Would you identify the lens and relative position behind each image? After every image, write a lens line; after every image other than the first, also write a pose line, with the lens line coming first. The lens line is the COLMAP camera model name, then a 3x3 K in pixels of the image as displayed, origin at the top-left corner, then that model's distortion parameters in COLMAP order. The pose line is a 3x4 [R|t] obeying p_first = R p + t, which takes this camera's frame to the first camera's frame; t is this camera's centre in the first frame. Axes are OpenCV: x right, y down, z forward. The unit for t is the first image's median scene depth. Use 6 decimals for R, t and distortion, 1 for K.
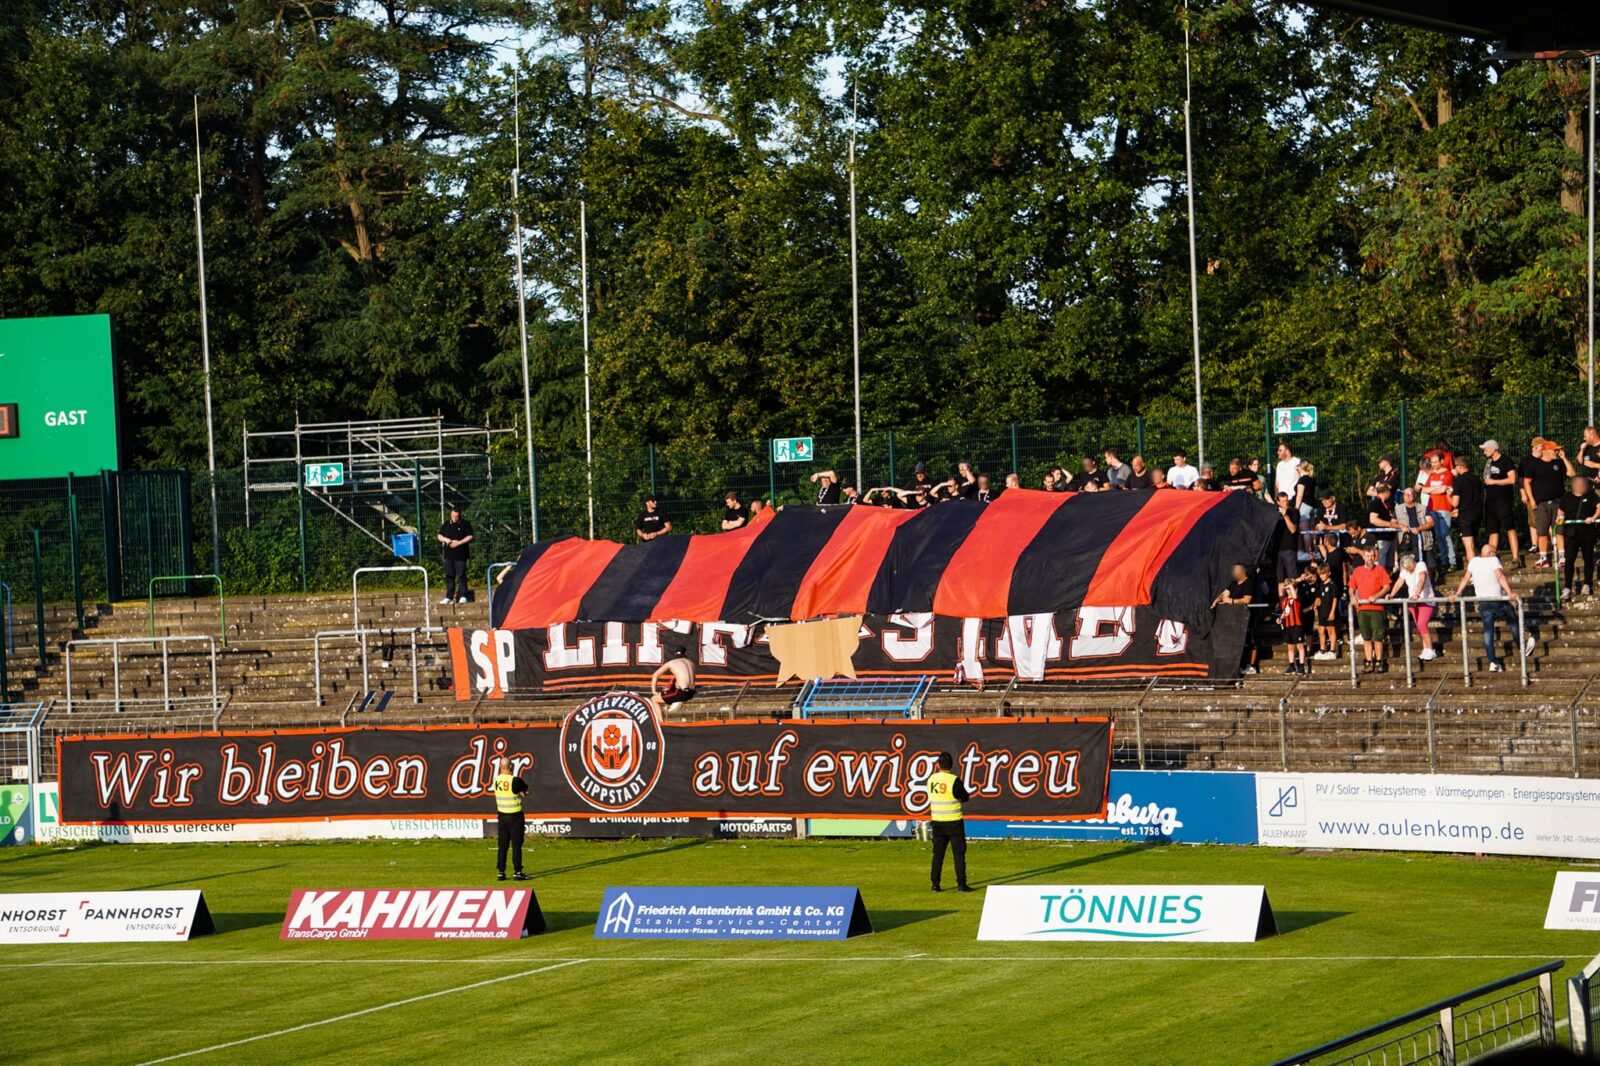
lens RADIAL K [[4847.3, 0, 760.2], [0, 4847.3, 527.6], [0, 0, 1]] dist [0.797535, 0.000000]
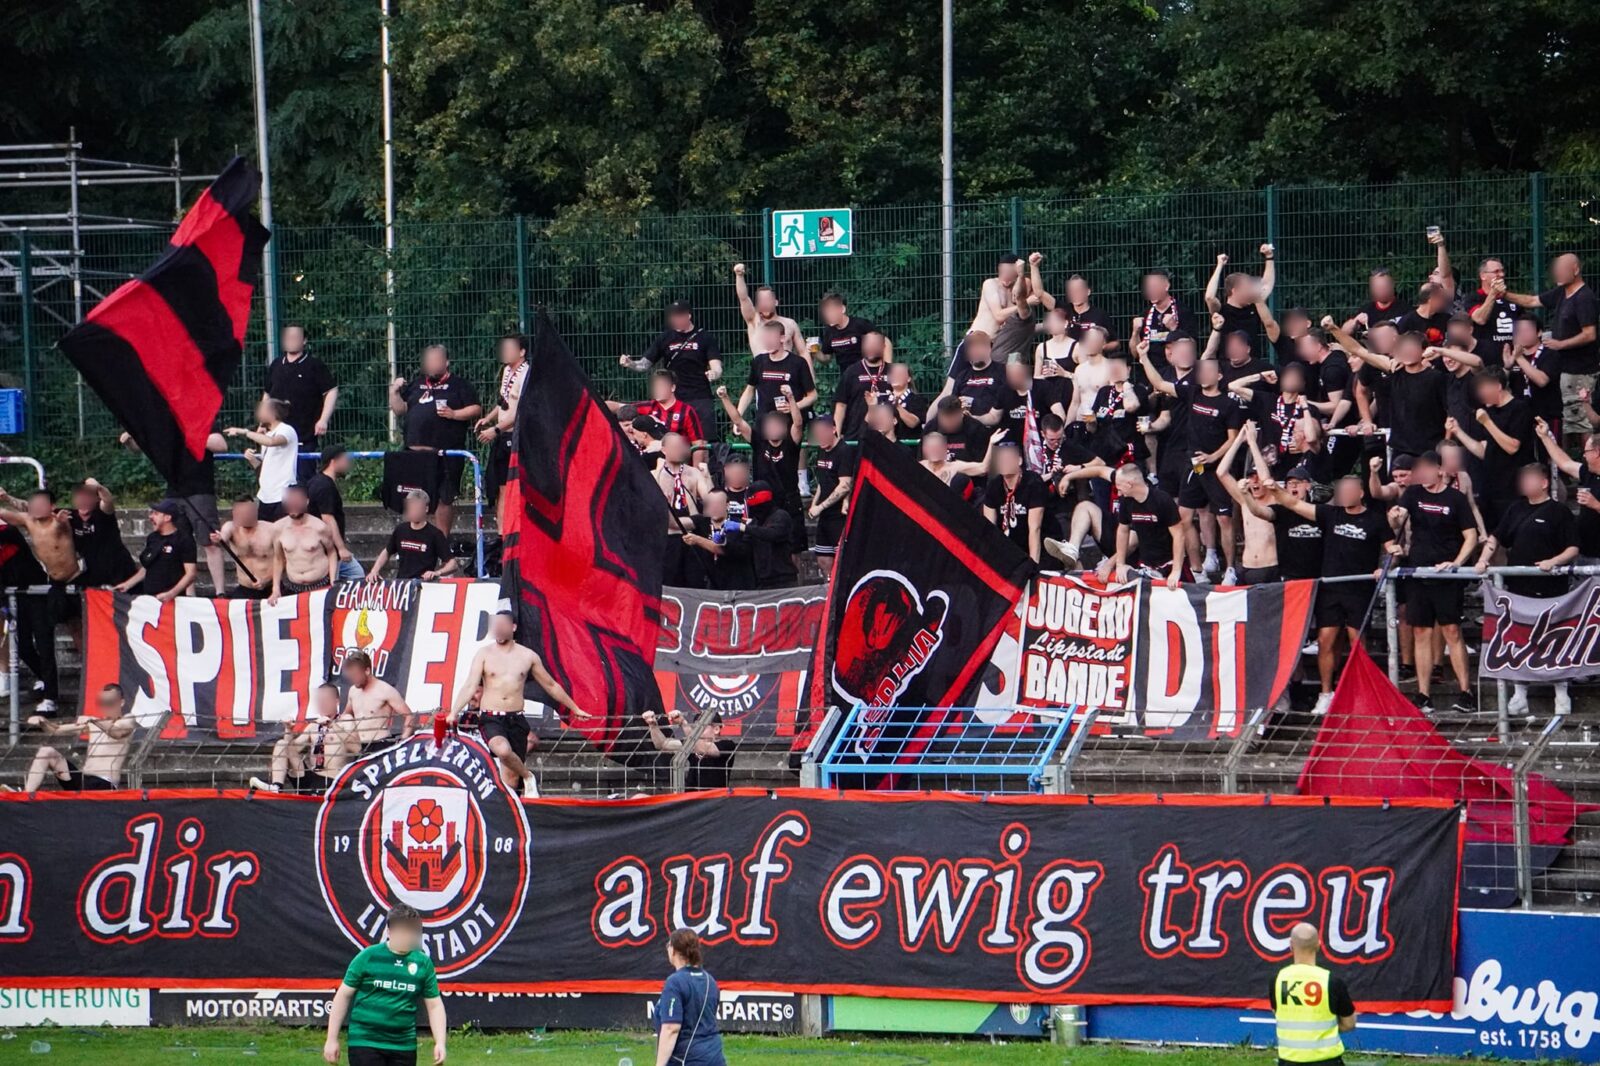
lens RADIAL K [[7538.4, 0, 712.6], [0, 7538.4, 529.3], [0, 0, 1]] dist [2.004397, 0.000000]
pose [[0.999799, 0.019488, 0.004644, -0.006026], [-0.019553, 0.999707, 0.014292, 0.002892], [-0.004364, -0.014380, 0.999887, 0.243848]]
